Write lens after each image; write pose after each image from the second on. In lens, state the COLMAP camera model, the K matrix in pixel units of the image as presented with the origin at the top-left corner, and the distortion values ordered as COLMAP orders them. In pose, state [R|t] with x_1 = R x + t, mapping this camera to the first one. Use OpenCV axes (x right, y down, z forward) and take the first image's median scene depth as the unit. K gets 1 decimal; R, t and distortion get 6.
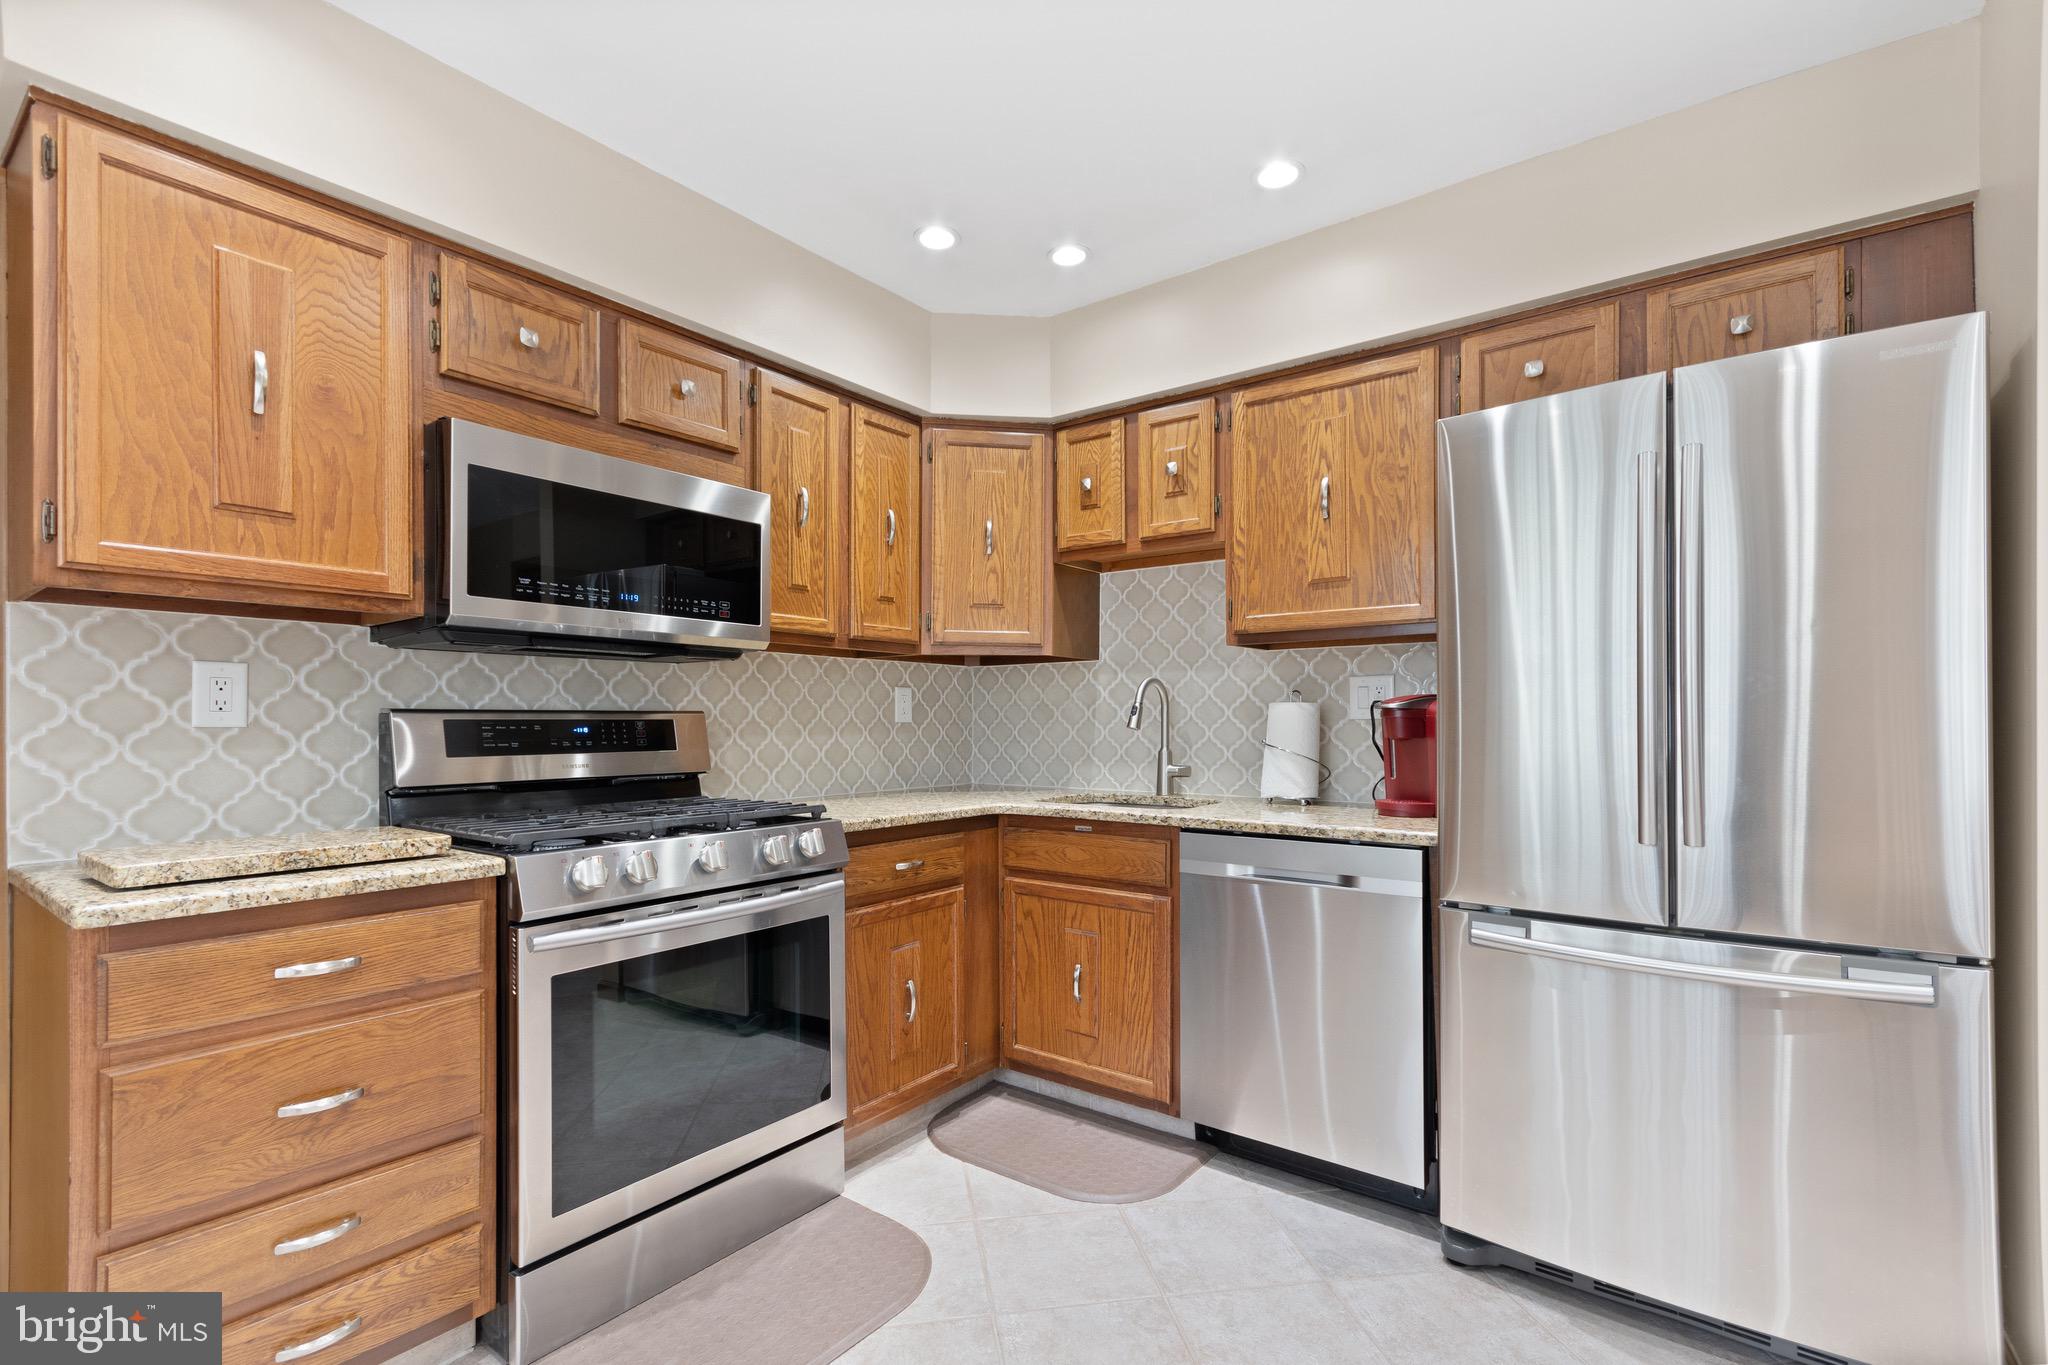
lens RADIAL K [[915.1, 0, 1016.3], [0, 915.1, 725.1], [0, 0, 1]] dist [-0.000433, -0.000858]
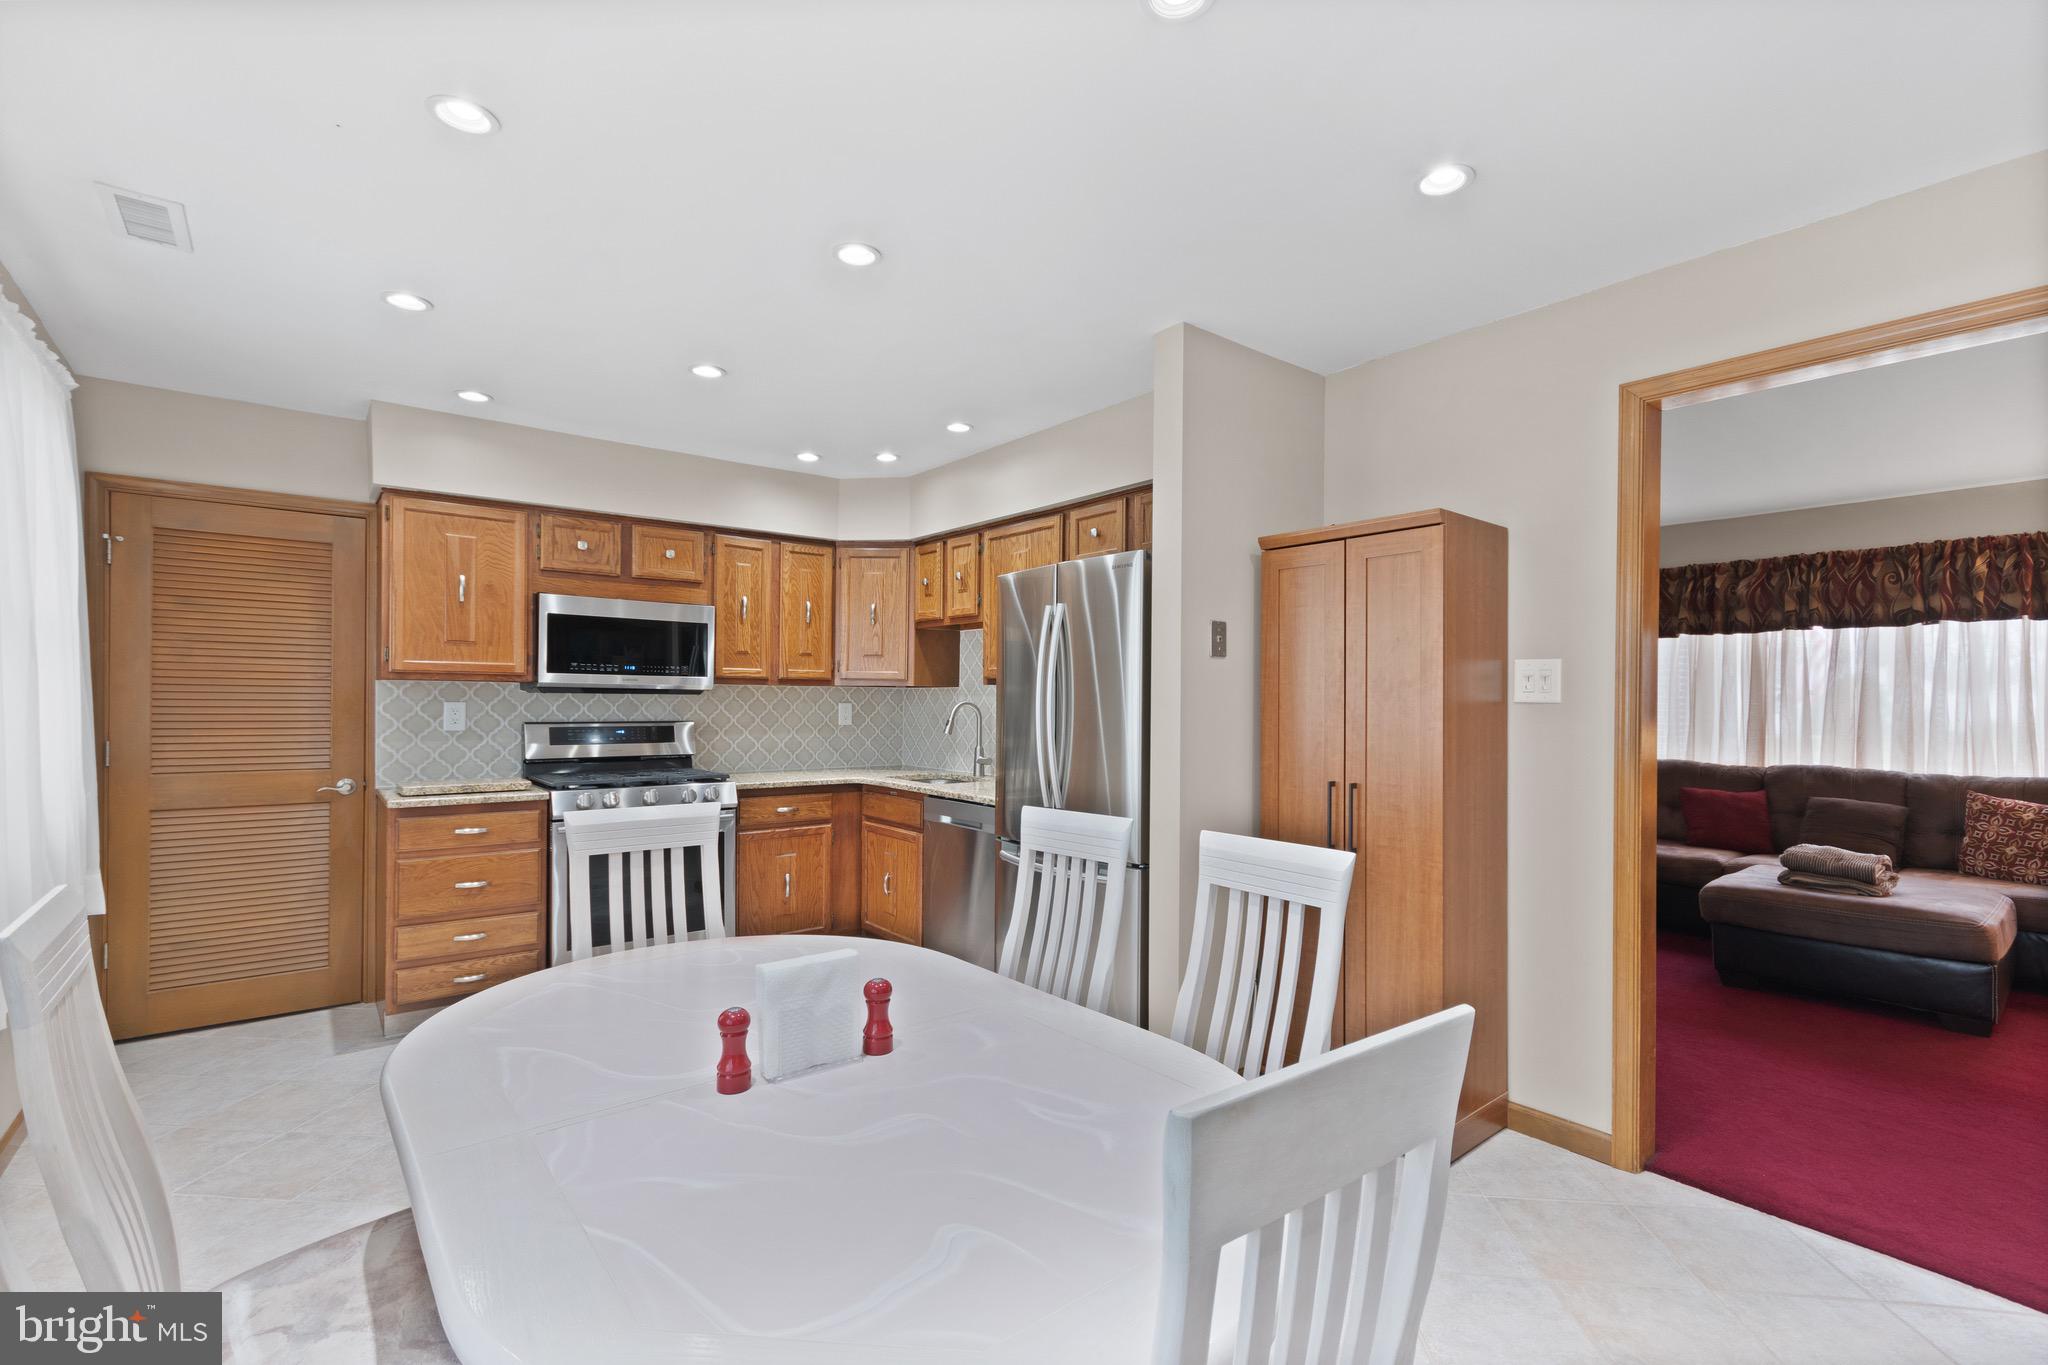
lens RADIAL K [[903.6, 0, 1021.4], [0, 903.6, 710.0], [0, 0, 1]] dist [-0.002058, 0.004526]
pose [[0.969353, 0.012481, -0.245353, 0.752615], [-0.011185, 0.999915, 0.006678, -0.058336], [0.245415, -0.003729, 0.969411, -0.596602]]
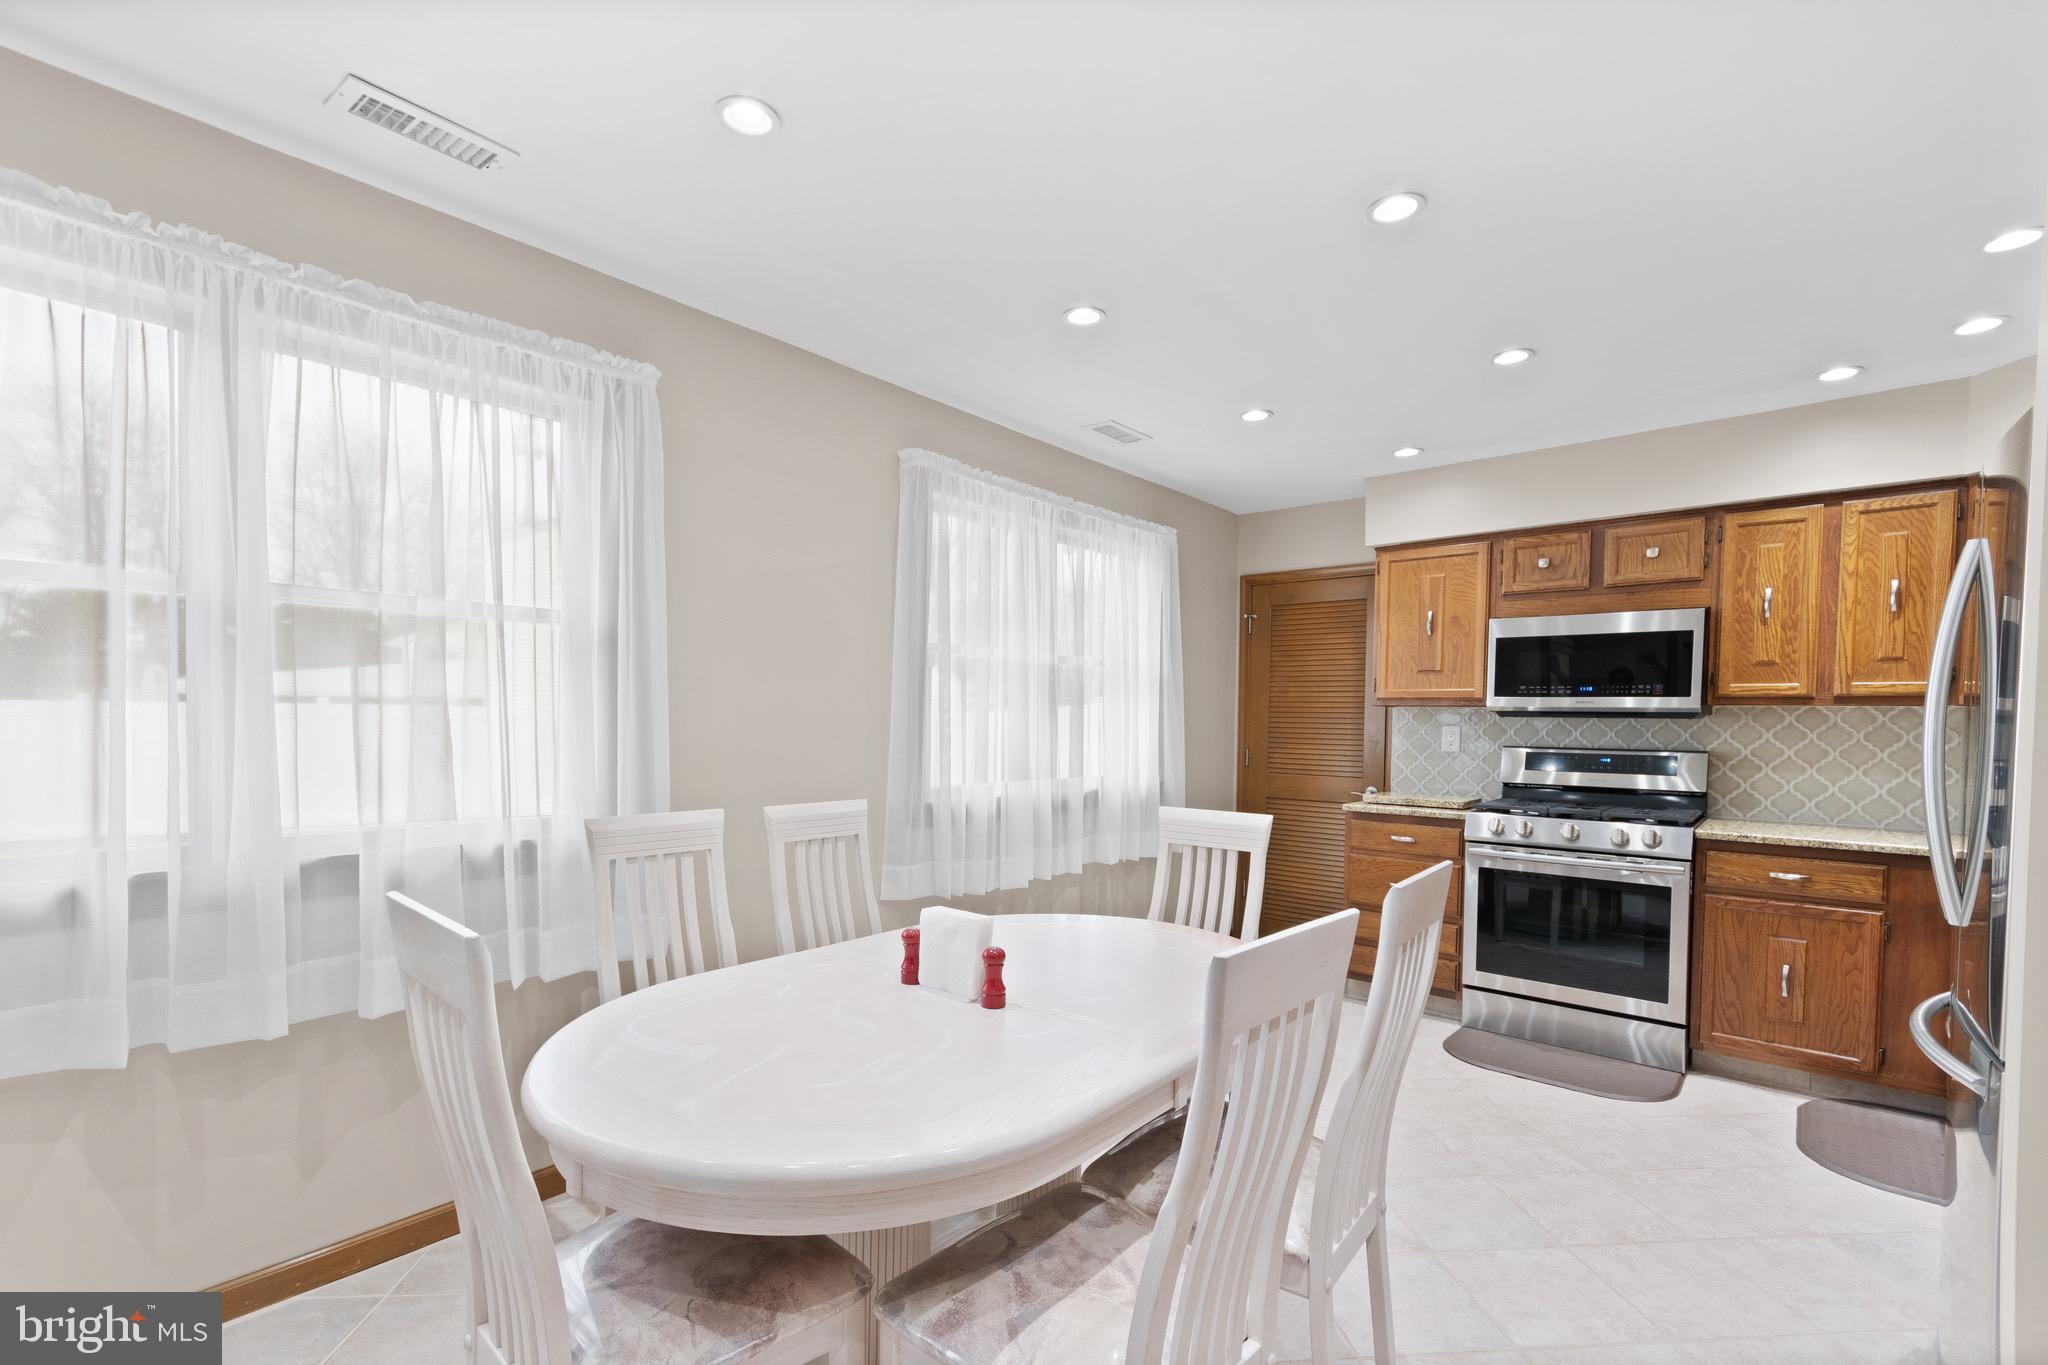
lens RADIAL K [[904.5, 0, 1021.6], [0, 904.5, 742.6], [0, 0, 1]] dist [0.000091, 0.000256]
pose [[-0.058974, 0.031443, -0.997764, 1.209837], [-0.015157, 0.999360, 0.032389, -0.061649], [0.998144, 0.017033, -0.058460, -0.014117]]
